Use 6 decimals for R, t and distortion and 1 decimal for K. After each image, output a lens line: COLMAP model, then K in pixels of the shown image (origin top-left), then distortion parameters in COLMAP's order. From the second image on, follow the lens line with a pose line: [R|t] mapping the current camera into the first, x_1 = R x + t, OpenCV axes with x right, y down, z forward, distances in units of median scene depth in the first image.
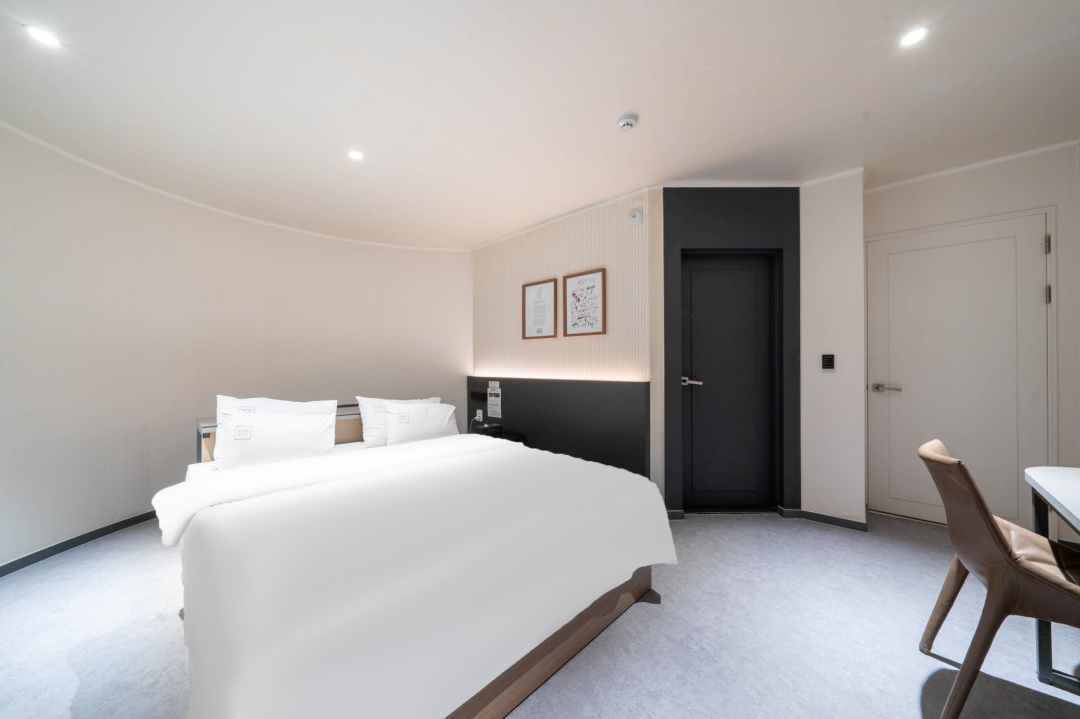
lens RADIAL K [[366.3, 0, 542.5], [0, 366.3, 357.7], [0, 0, 1]] dist [-0.002993, -0.000138]
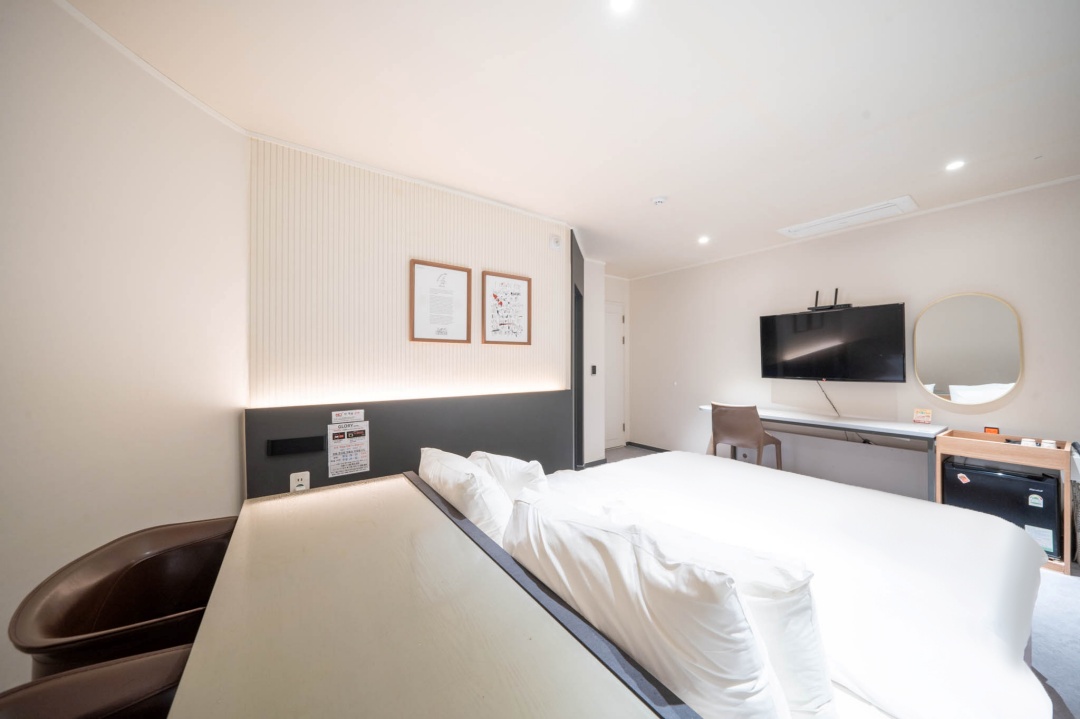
lens RADIAL K [[368.3, 0, 540.9], [0, 368.3, 358.5], [0, 0, 1]] dist [-0.002931, -0.000133]
pose [[0.202994, 0.014147, 0.979078, -0.751067], [-0.012002, 0.999856, -0.011959, -0.014899], [-0.979106, -0.009323, 0.203135, 0.718414]]
